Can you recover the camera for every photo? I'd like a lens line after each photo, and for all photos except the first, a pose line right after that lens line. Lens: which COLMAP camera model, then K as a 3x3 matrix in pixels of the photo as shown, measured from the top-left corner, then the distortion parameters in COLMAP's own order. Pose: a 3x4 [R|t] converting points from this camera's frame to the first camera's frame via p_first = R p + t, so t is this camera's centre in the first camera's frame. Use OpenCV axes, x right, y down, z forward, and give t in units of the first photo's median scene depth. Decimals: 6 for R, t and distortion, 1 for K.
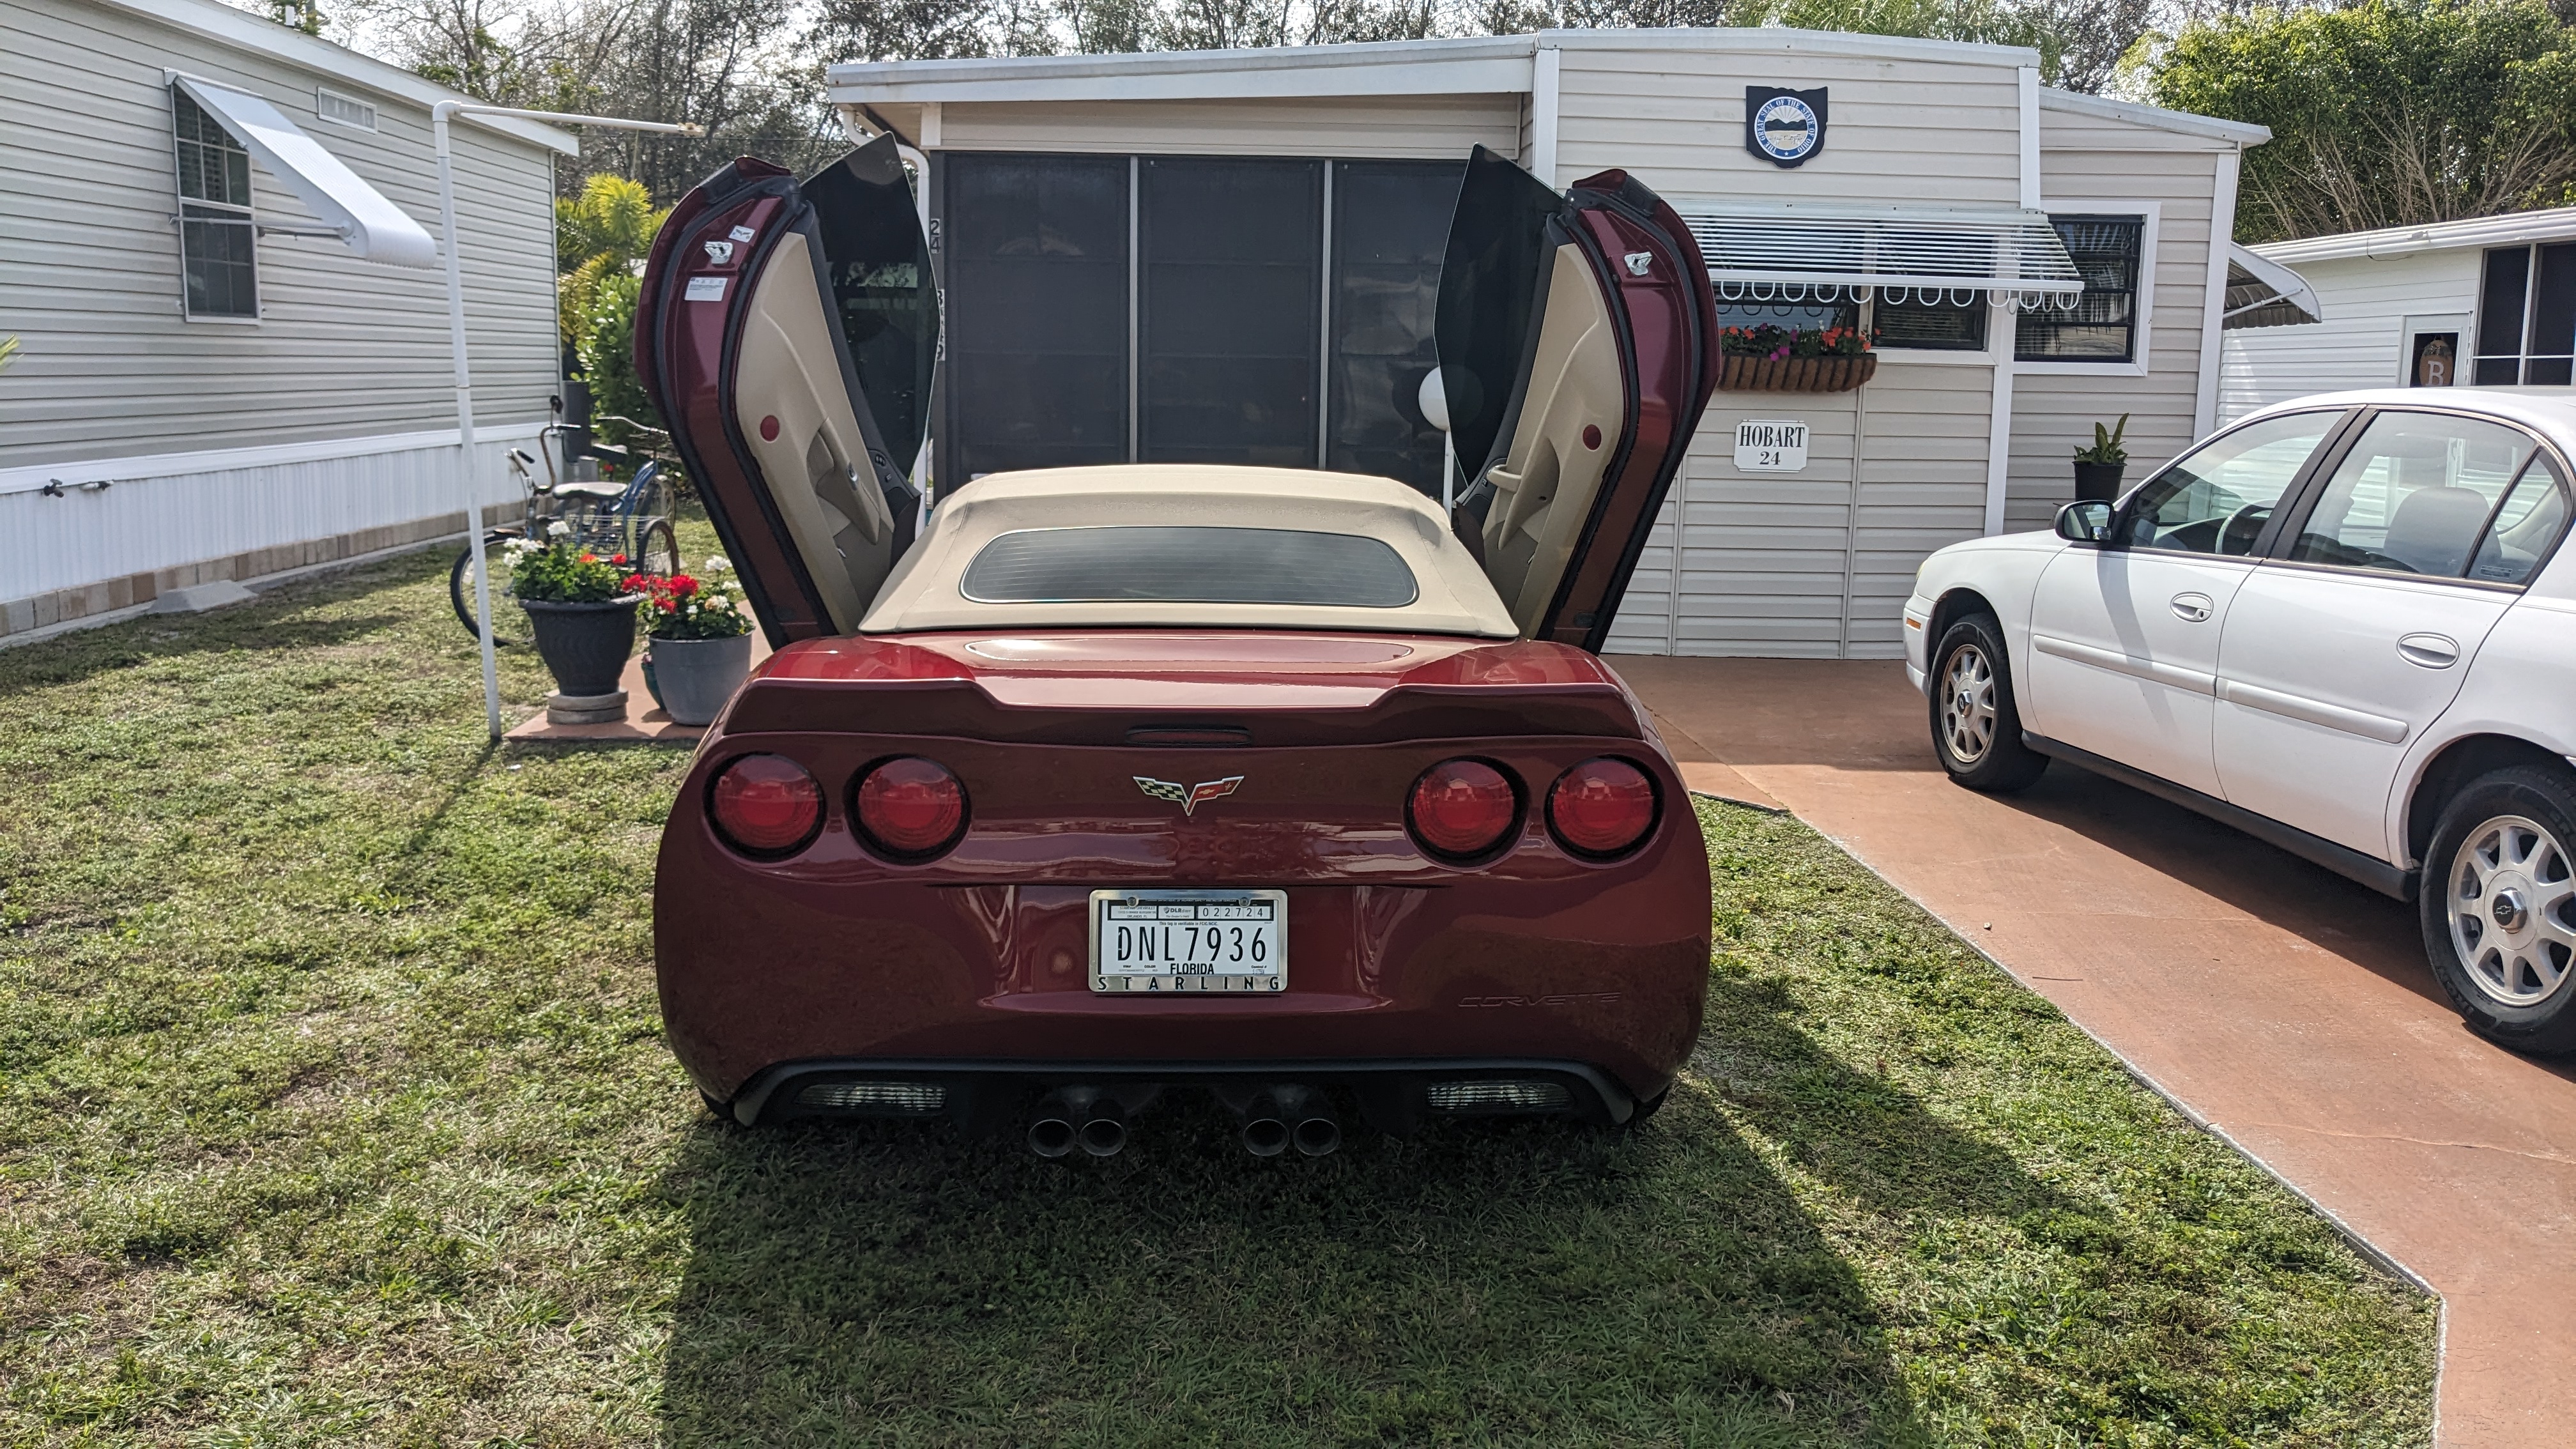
lens RADIAL K [[2021.8, 0, 1288.0], [0, 2021.8, 724.5], [0, 0, 1]] dist [0.131026, -0.244166]
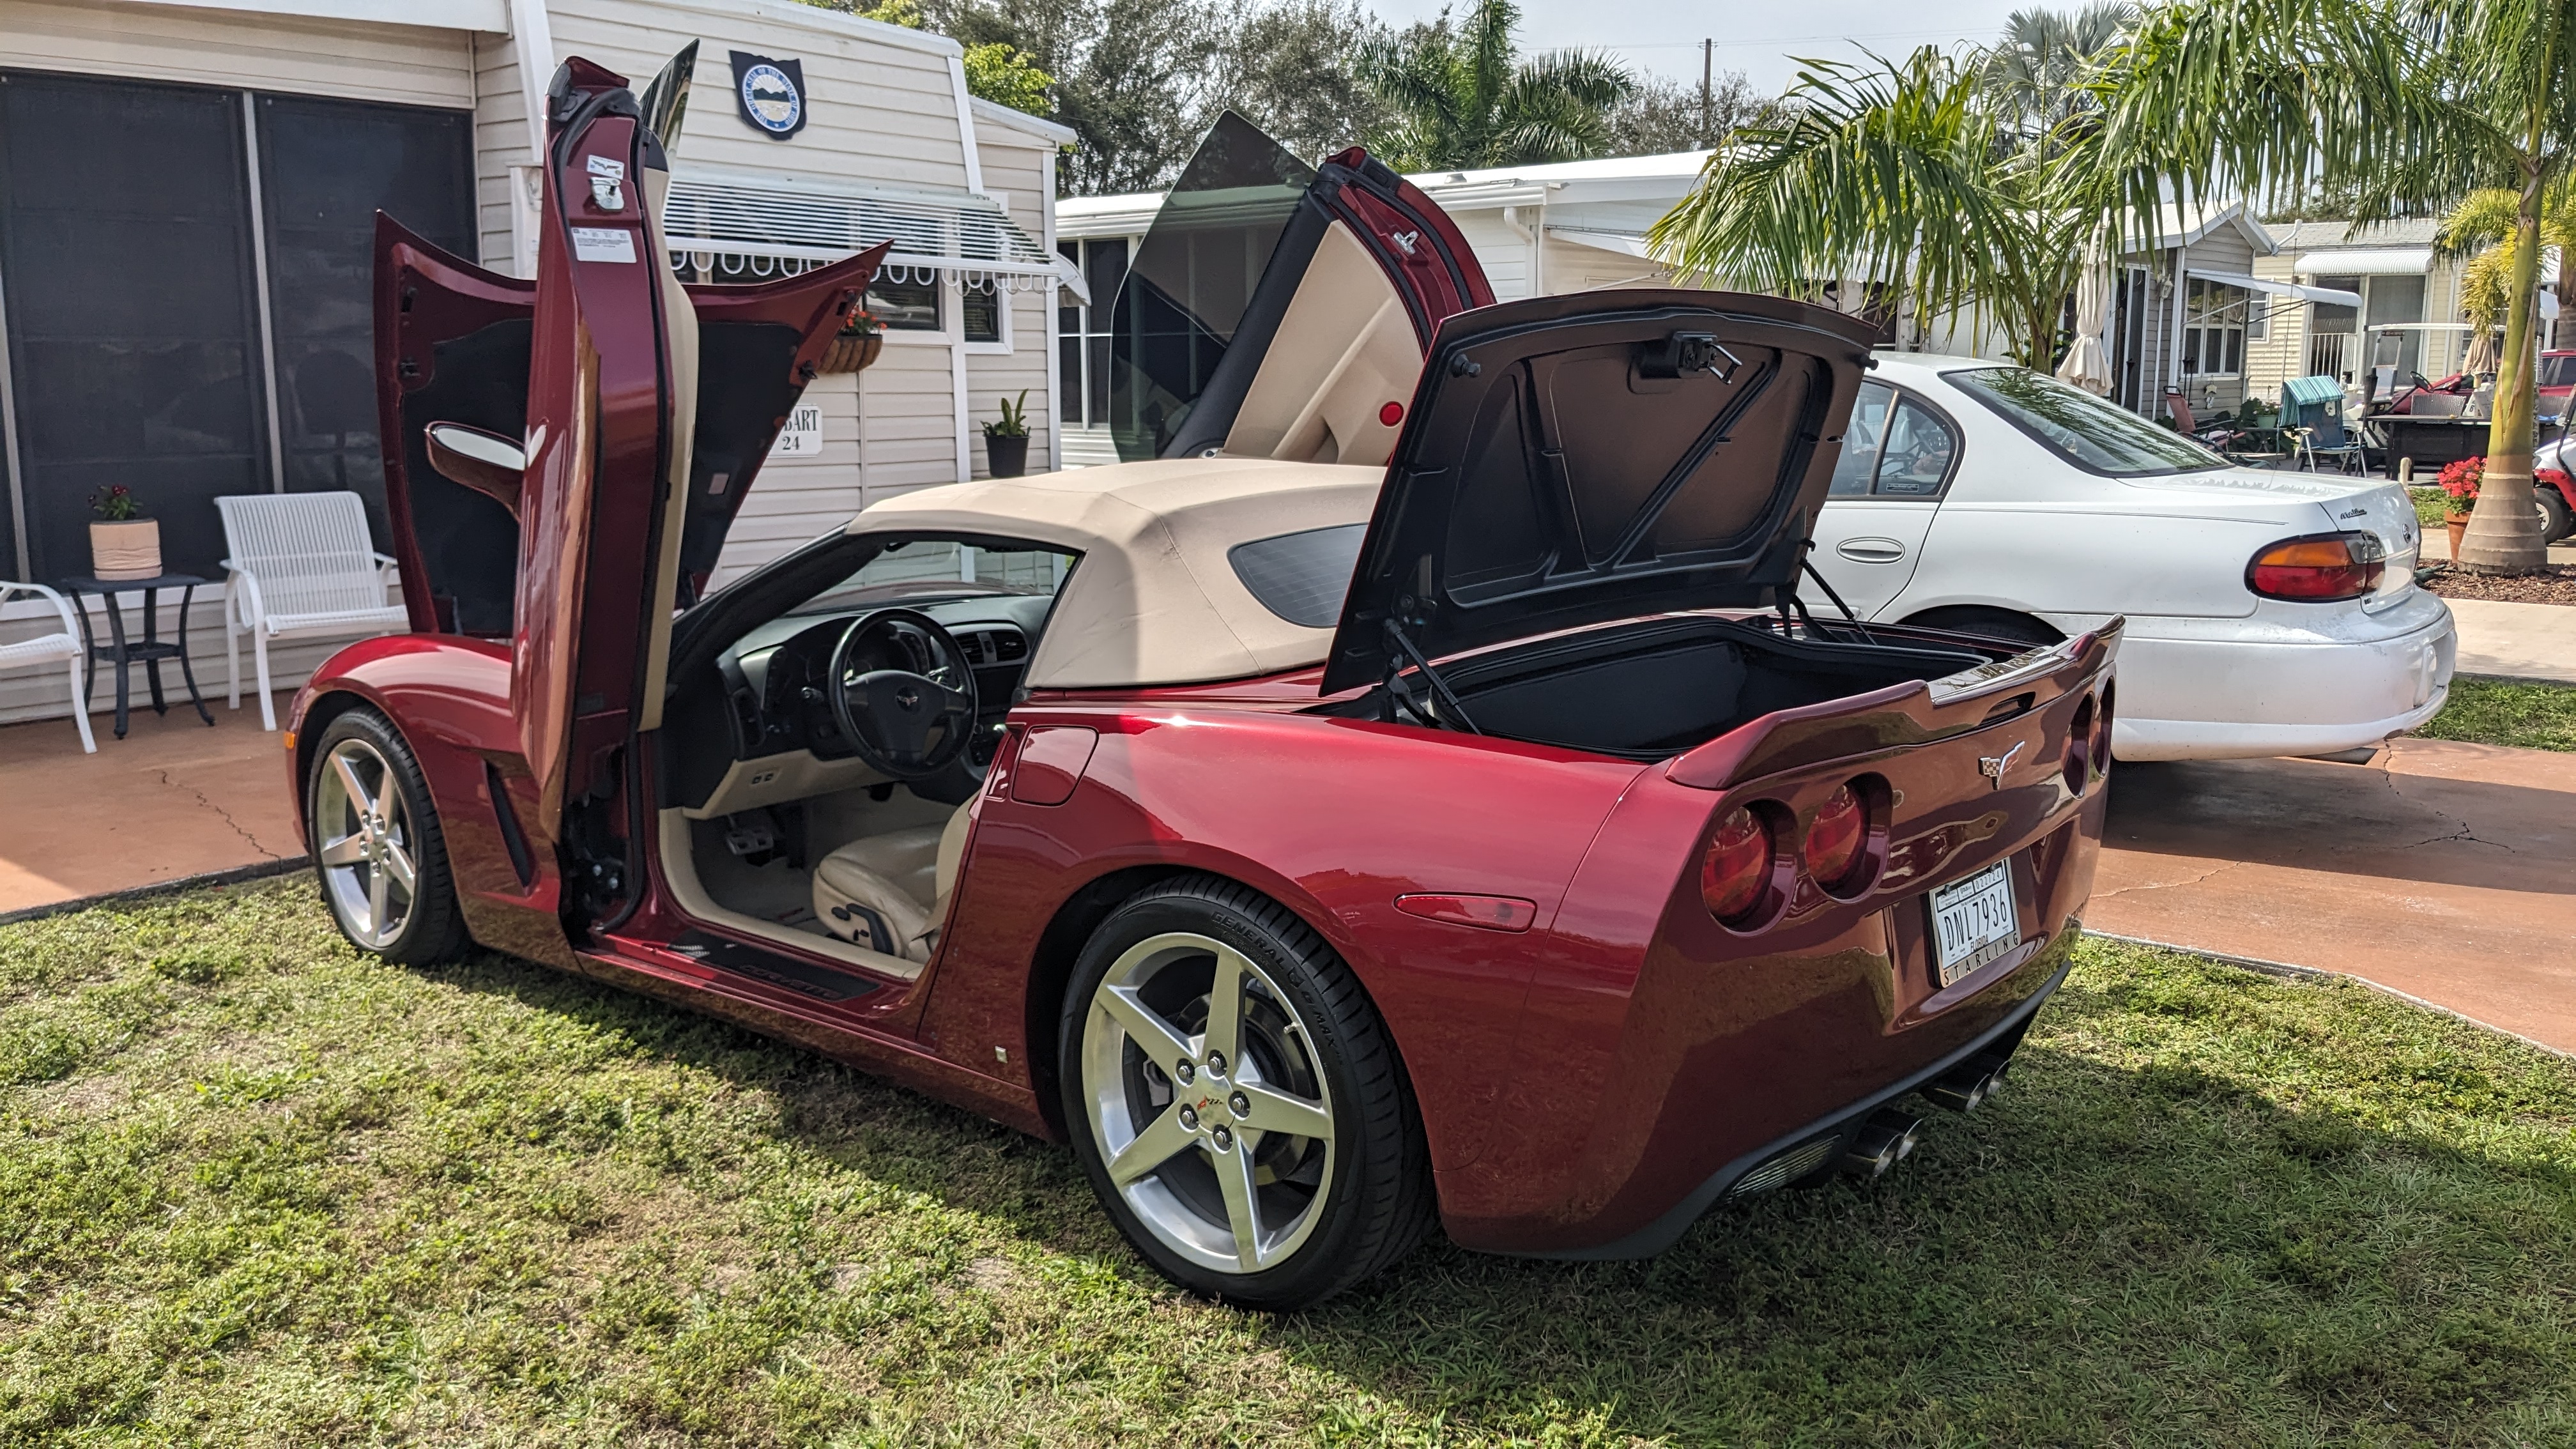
lens RADIAL K [[2080.8, 0, 1288.0], [0, 2080.8, 724.5], [0, 0, 1]] dist [0.008652, 0.001367]
pose [[0.676279, -0.146964, 0.721837, -0.537355], [0.142424, 0.987494, 0.067615, -0.055348], [-0.722746, 0.057080, 0.688753, 0.280261]]
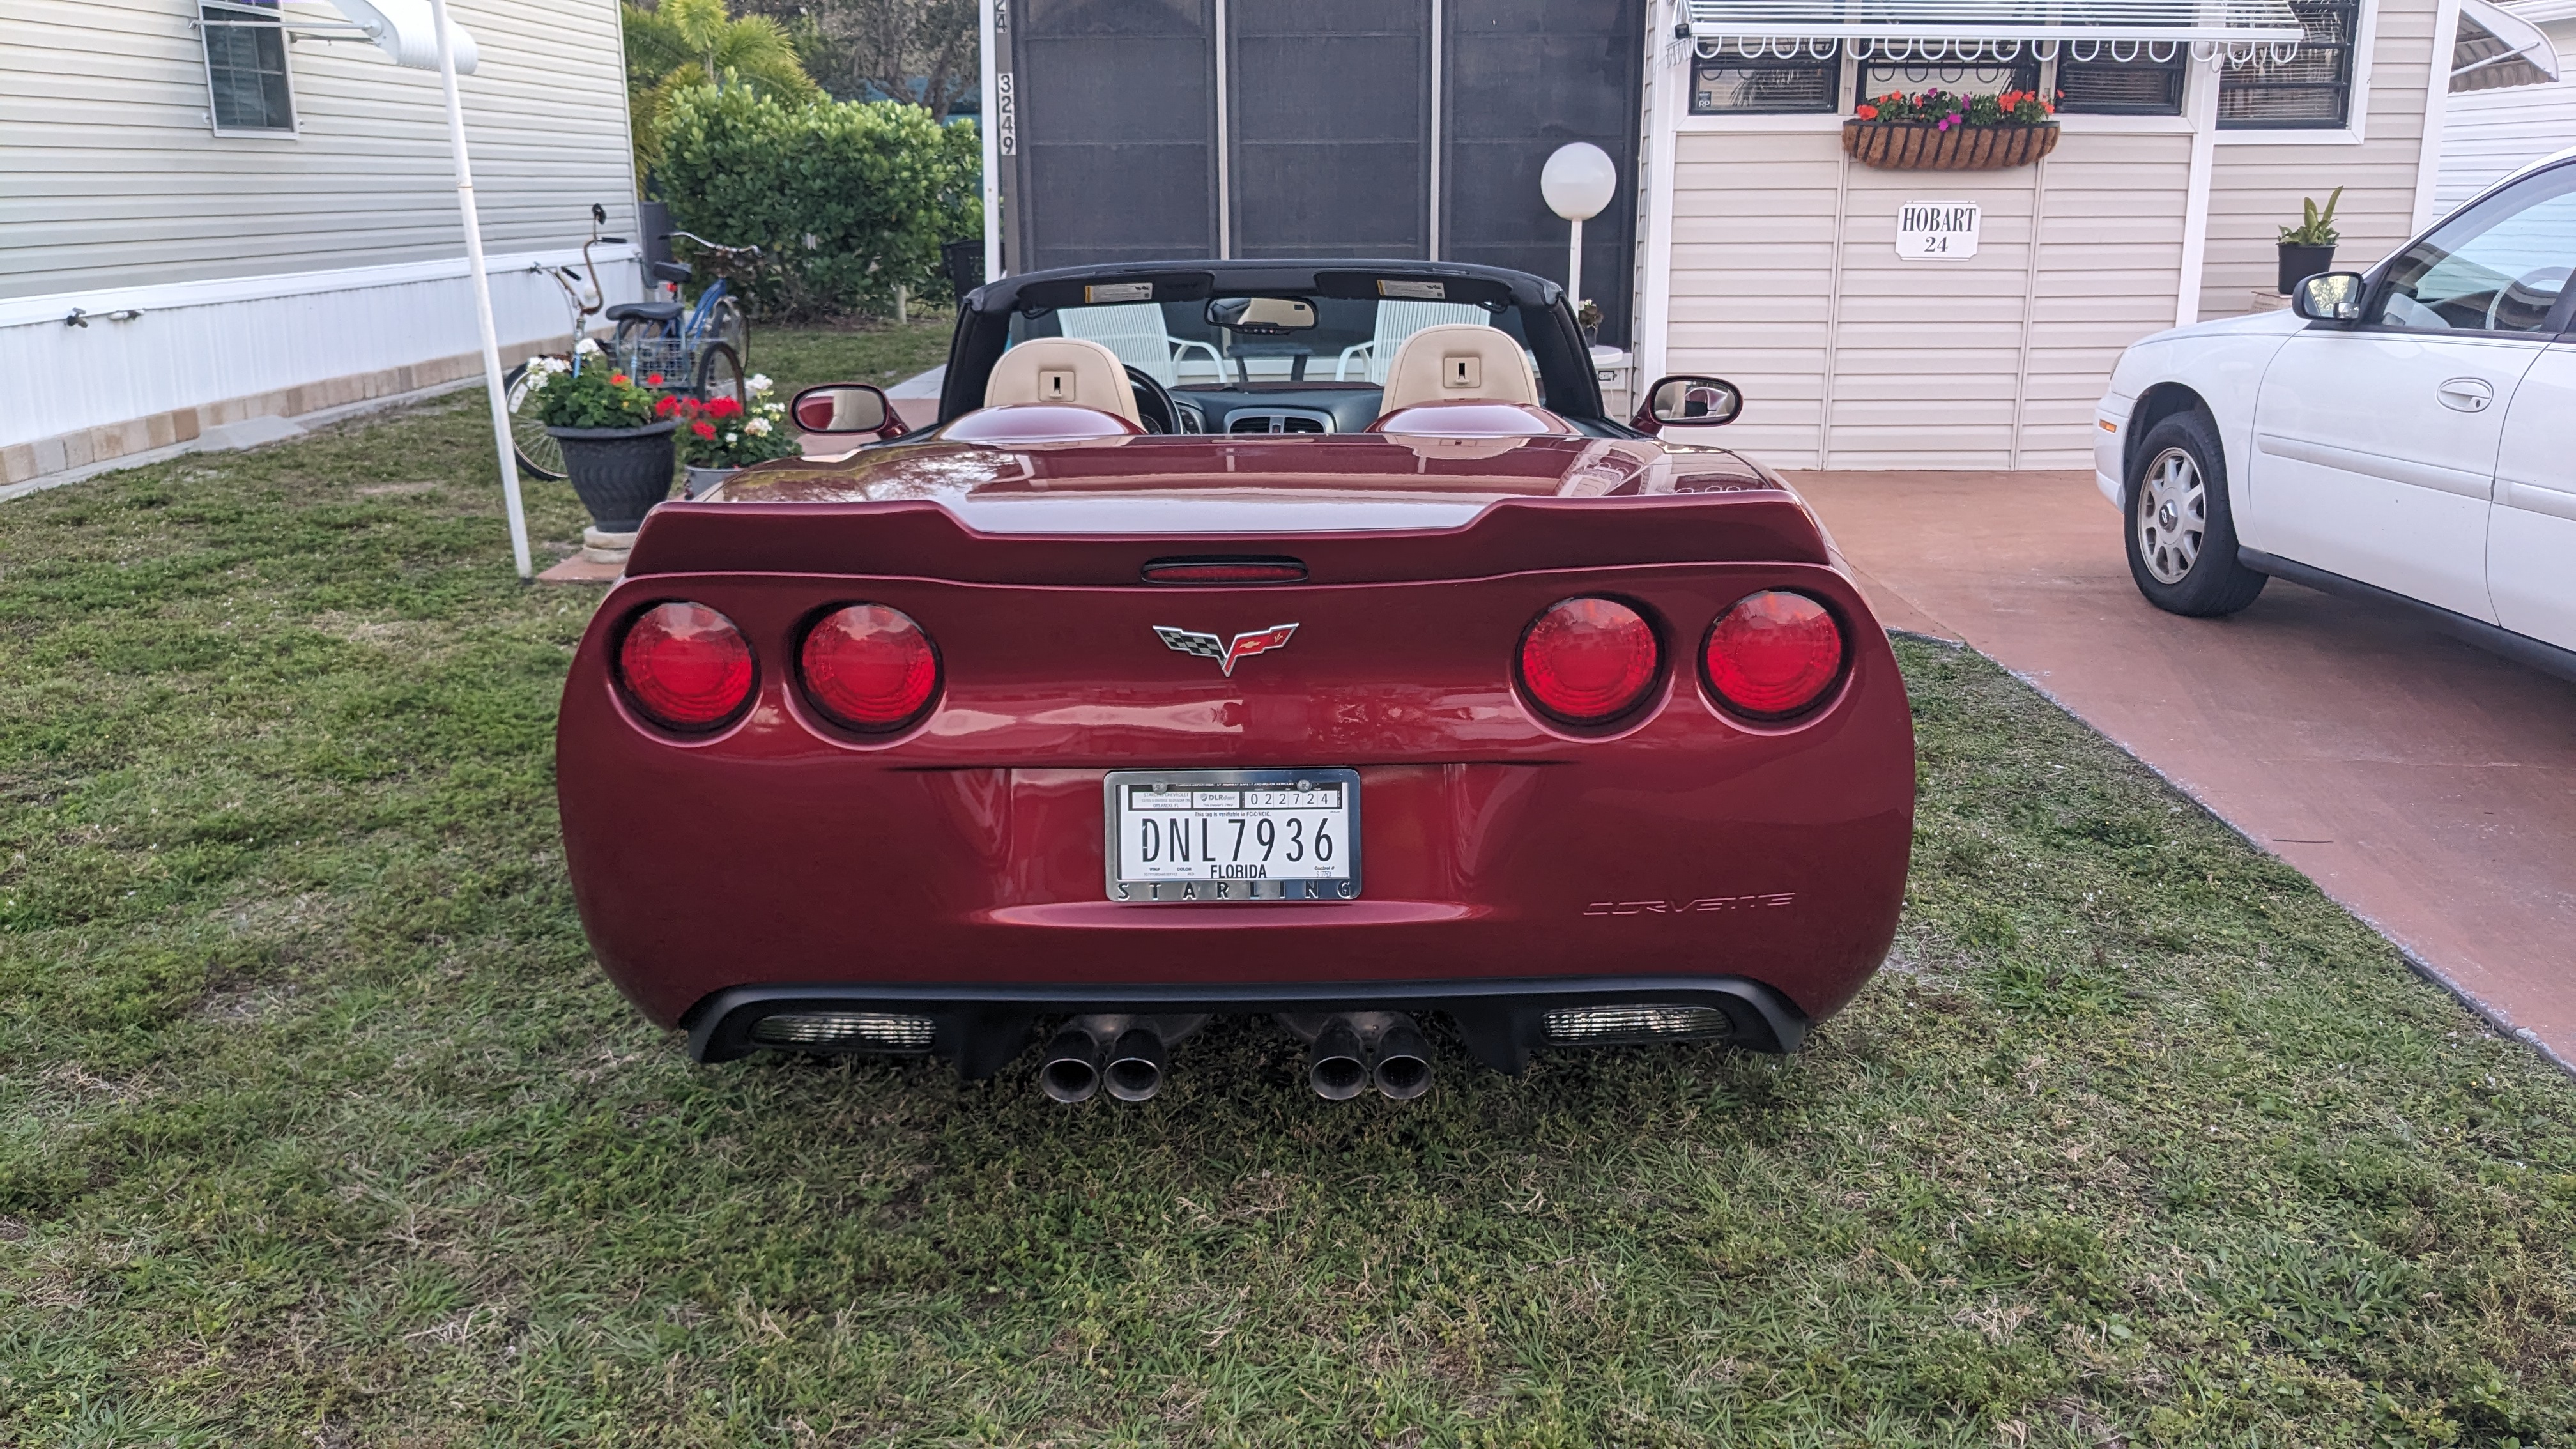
lens RADIAL K [[1984.5, 0, 1288.0], [0, 1984.5, 724.5], [0, 0, 1]] dist [0.072275, -0.088221]
pose [[0.997856, -0.009365, -0.064774, 0.012848], [0.014871, 0.996265, 0.085057, -0.000003], [0.063736, -0.085838, 0.994268, 0.148563]]
